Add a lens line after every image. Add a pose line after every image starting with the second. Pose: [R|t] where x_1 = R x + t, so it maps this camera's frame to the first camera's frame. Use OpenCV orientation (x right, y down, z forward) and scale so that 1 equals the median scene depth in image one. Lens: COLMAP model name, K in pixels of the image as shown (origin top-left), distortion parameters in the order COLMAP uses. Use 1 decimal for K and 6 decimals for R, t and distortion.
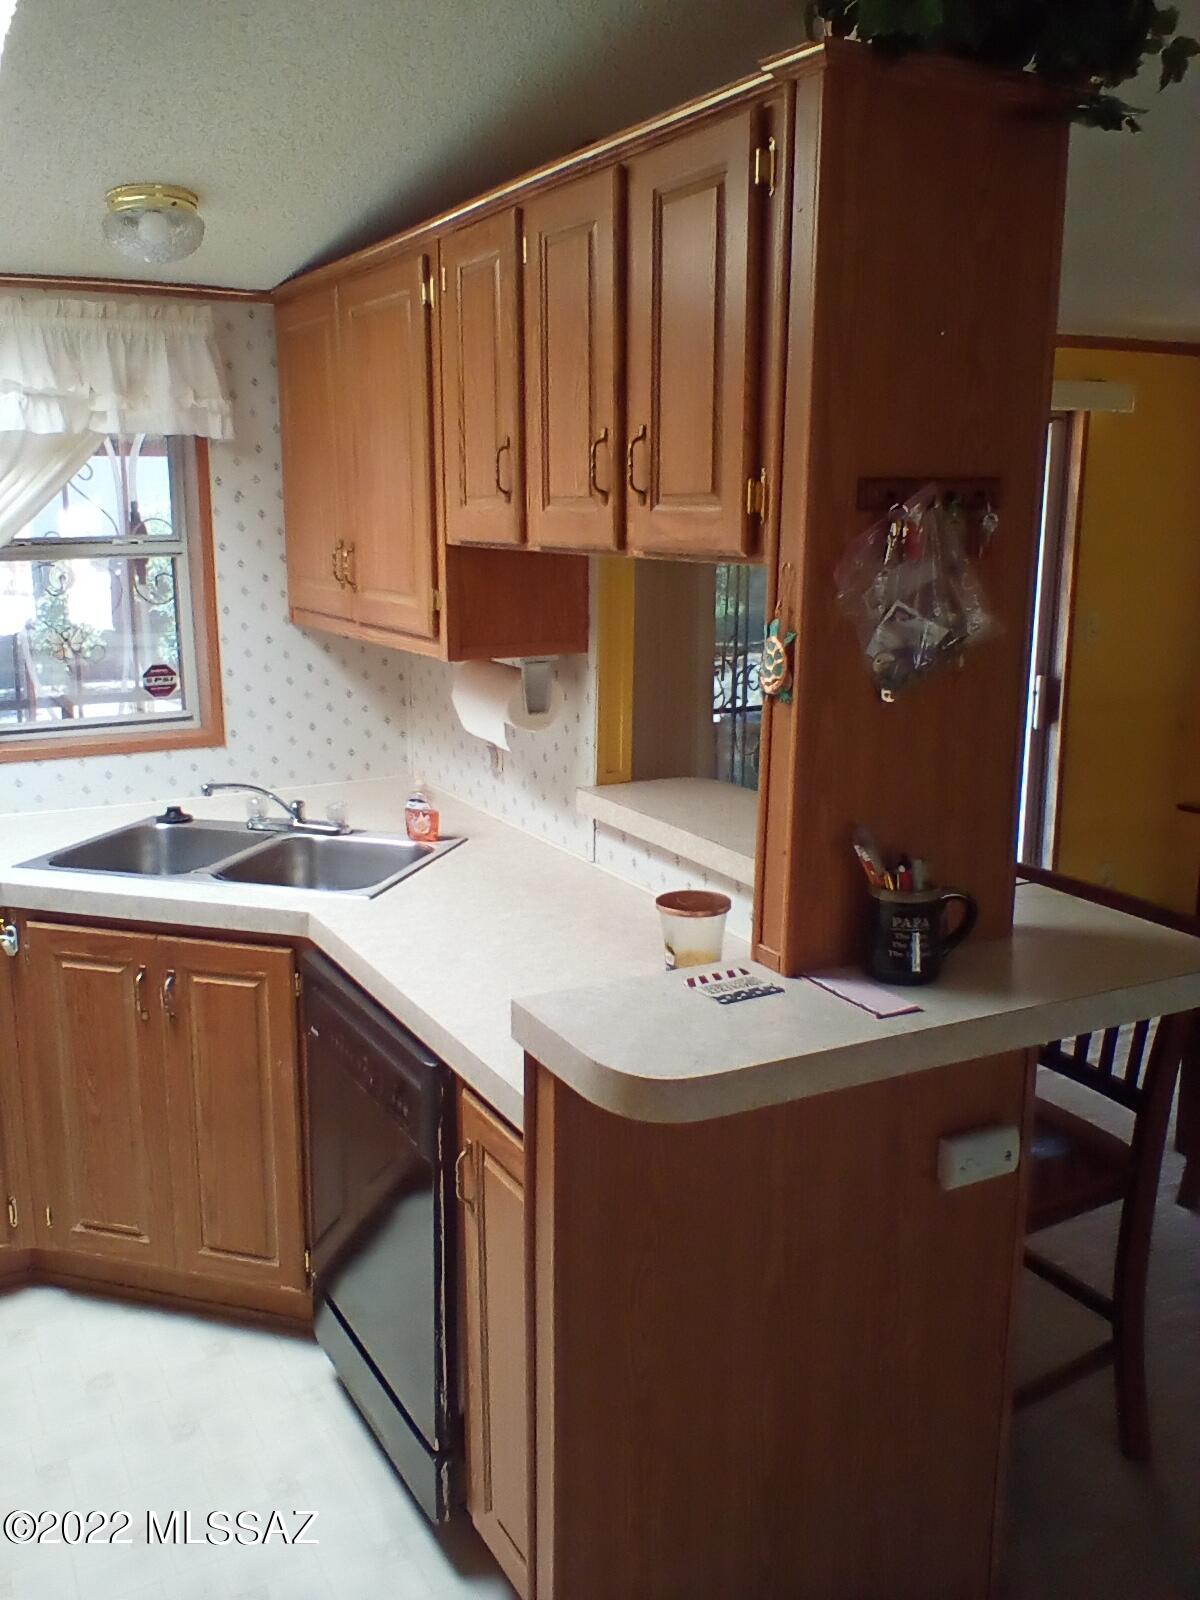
lens RADIAL K [[1415.8, 0, 593.0], [0, 1415.8, 783.1], [0, 0, 1]] dist [0.042505, -0.085103]
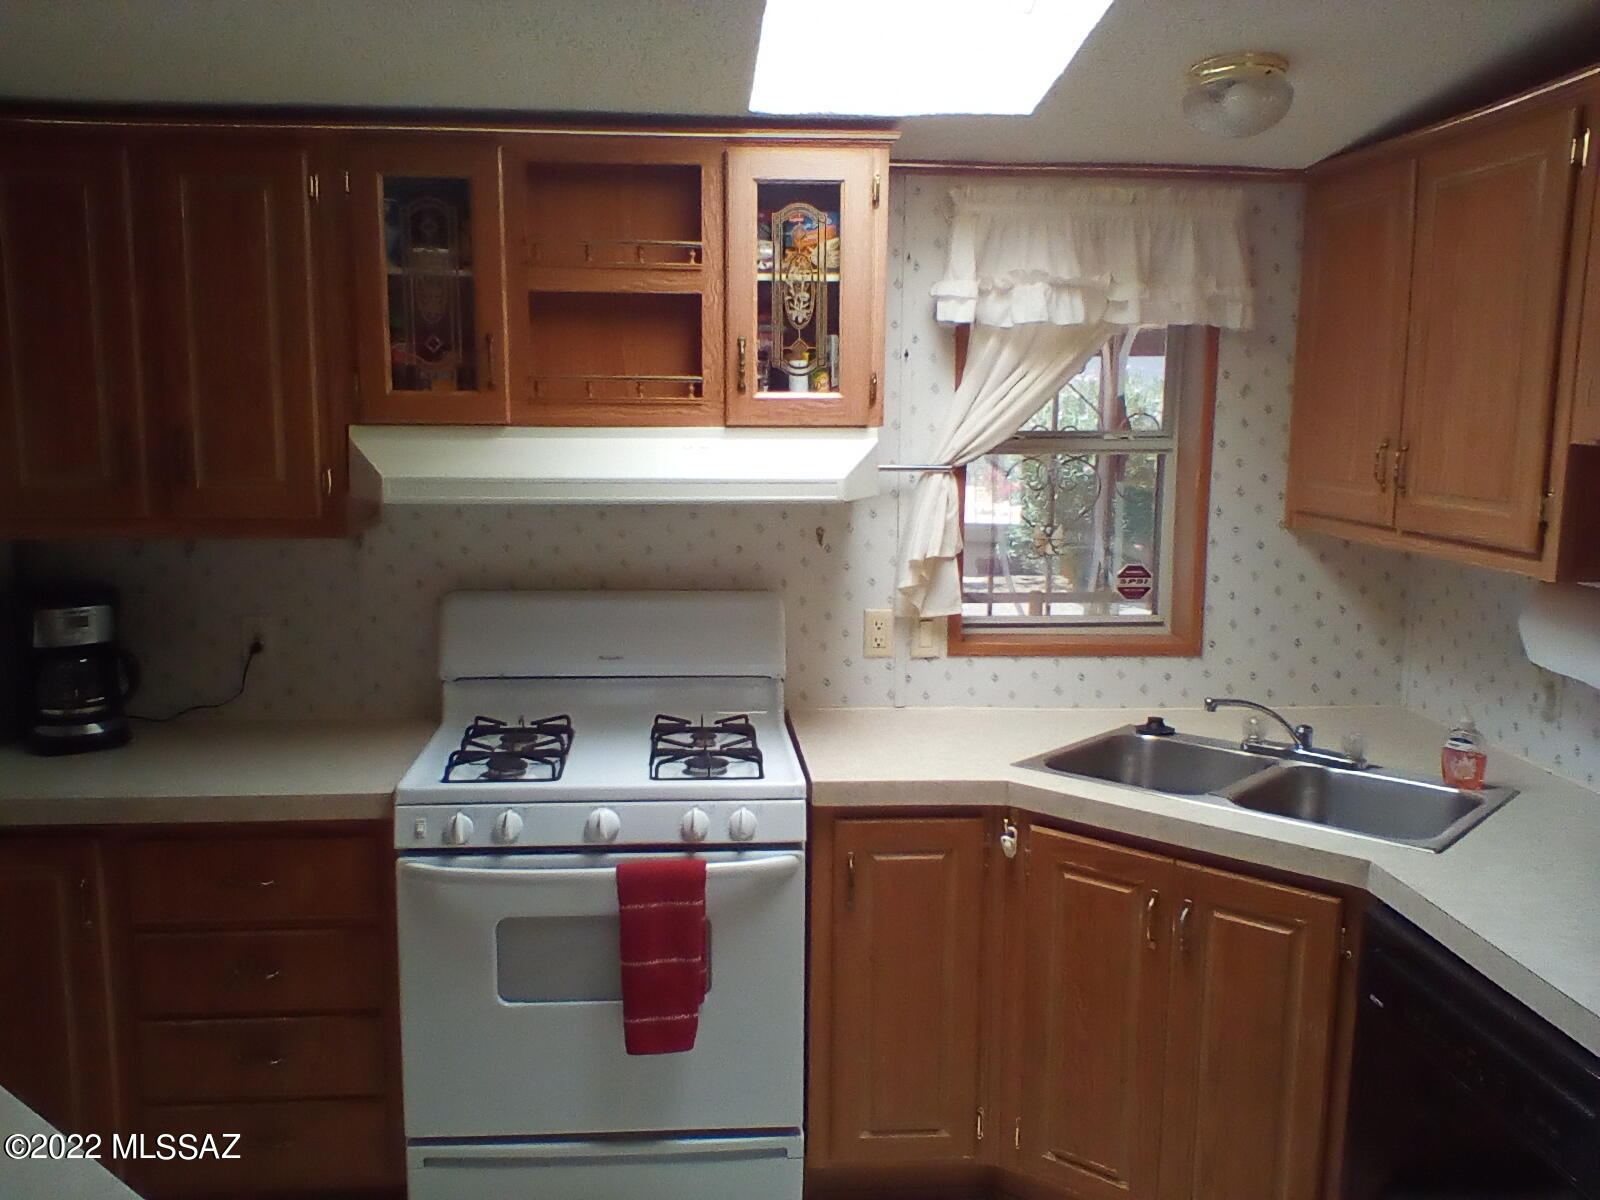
lens RADIAL K [[1415.8, 0, 799.4], [0, 1415.8, 626.3], [0, 0, 1]] dist [0.042505, -0.085103]
pose [[0.917846, 0.074031, -0.389973, -0.176094], [-0.091181, 0.995505, -0.025624, 0.002553], [0.386323, 0.059077, 0.920470, 0.049920]]
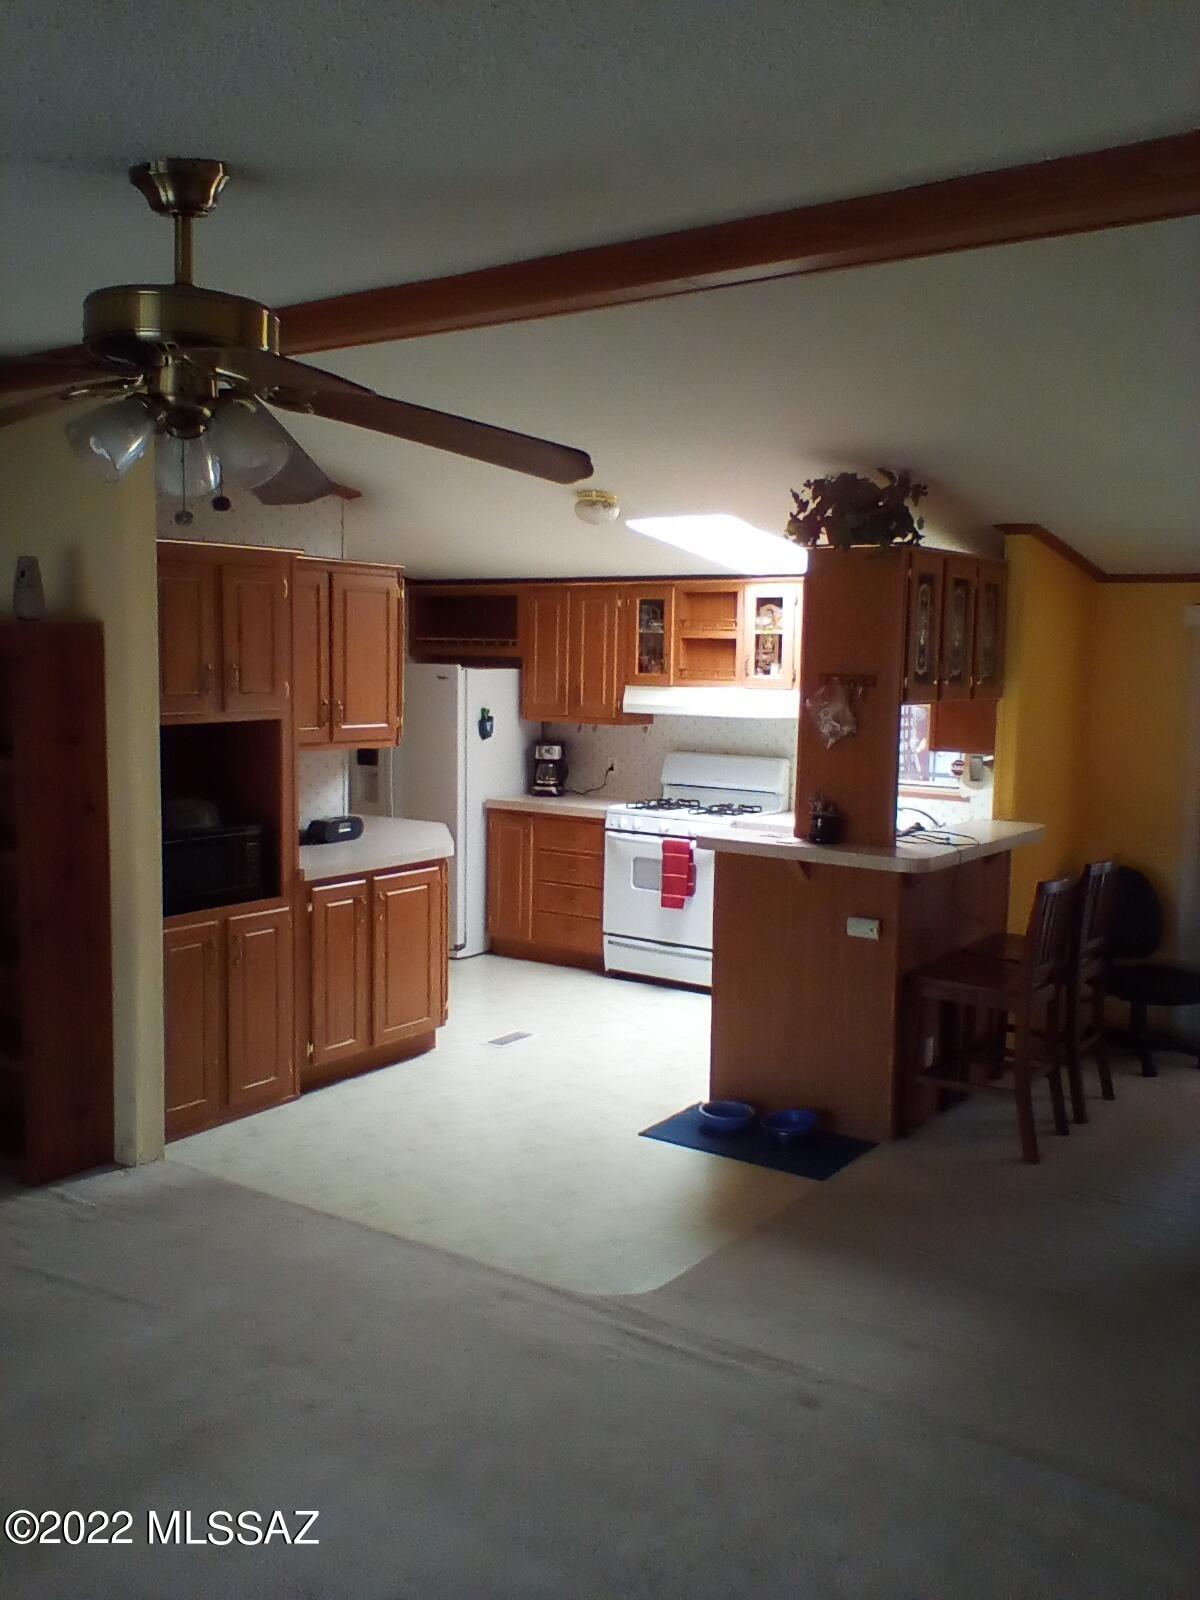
lens RADIAL K [[1415.8, 0, 591.6], [0, 1415.8, 798.4], [0, 0, 1]] dist [0.042505, -0.085103]
pose [[0.452355, 0.102768, -0.885897, 1.589566], [-0.201576, 0.979415, 0.010688, 0.067449], [0.868759, 0.173741, 0.463759, -0.473658]]
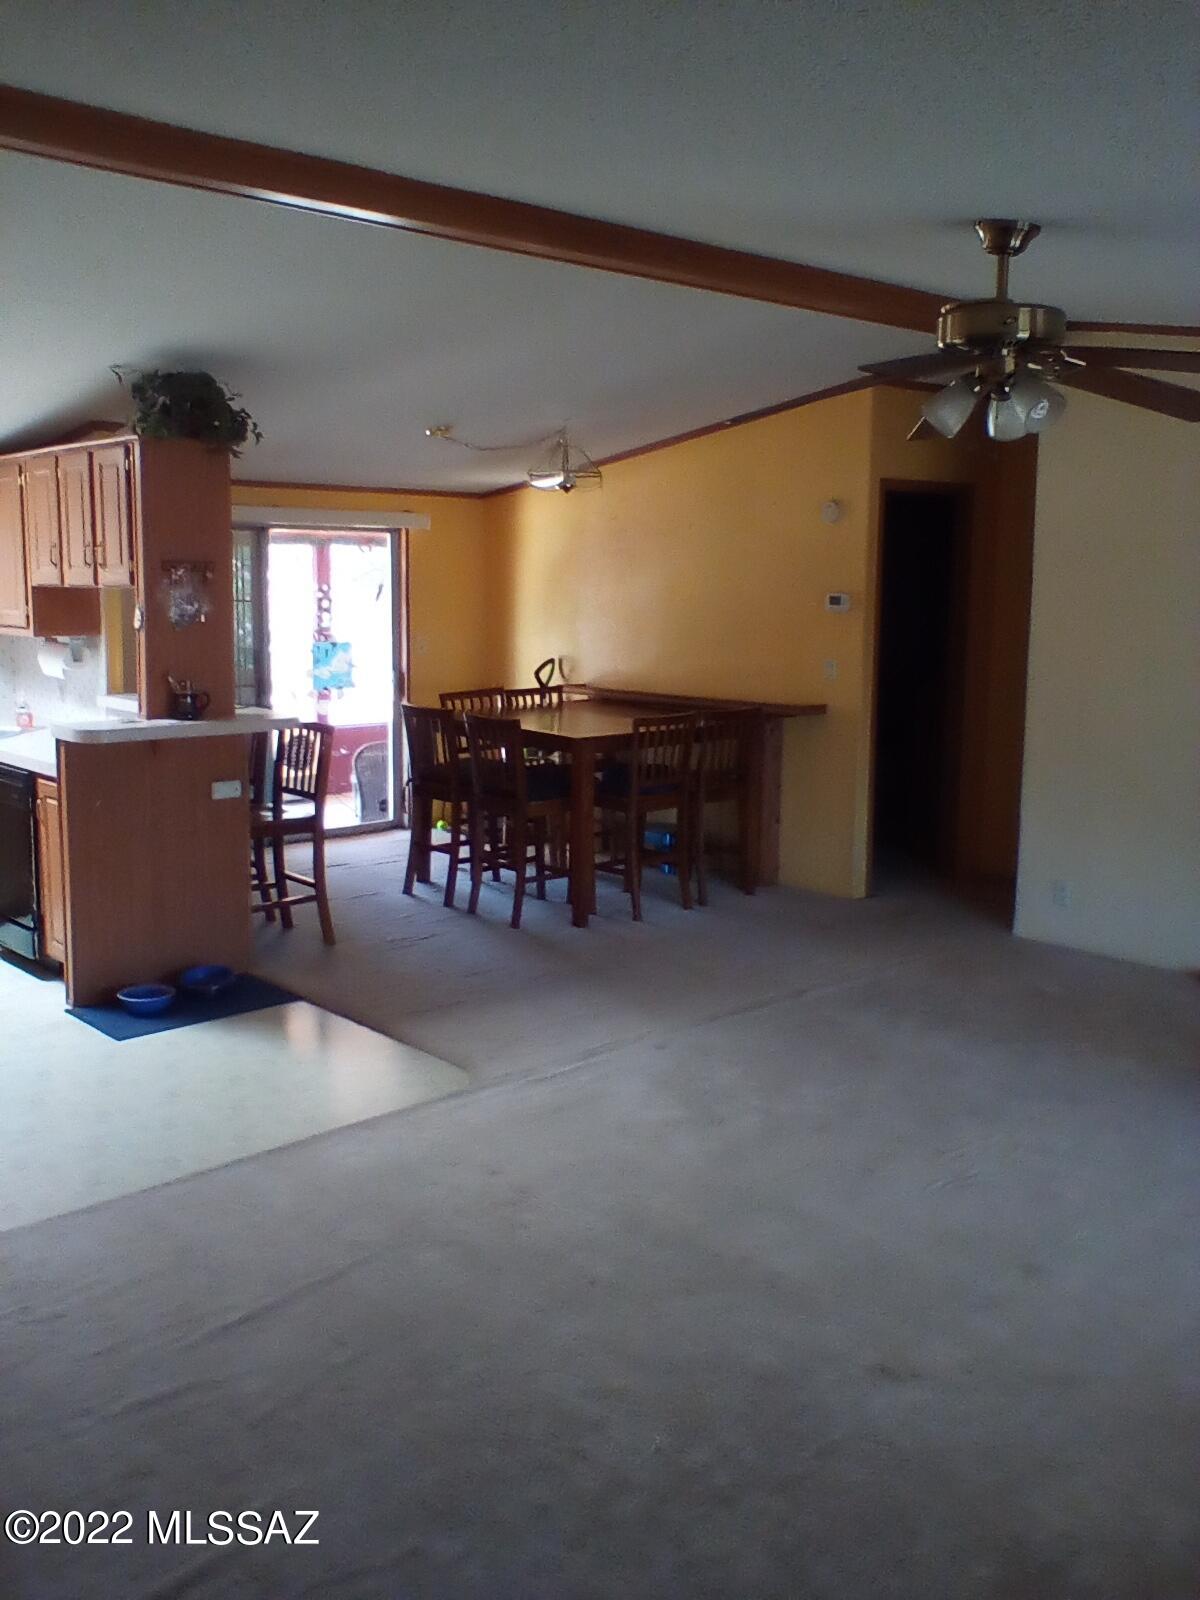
lens RADIAL K [[1415.8, 0, 591.9], [0, 1415.8, 793.8], [0, 0, 1]] dist [0.042505, -0.085103]
pose [[0.969022, -0.025842, 0.245620, 0.192249], [0.037740, 0.998325, -0.043857, 0.289434], [-0.244075, 0.051769, 0.968374, -1.374813]]
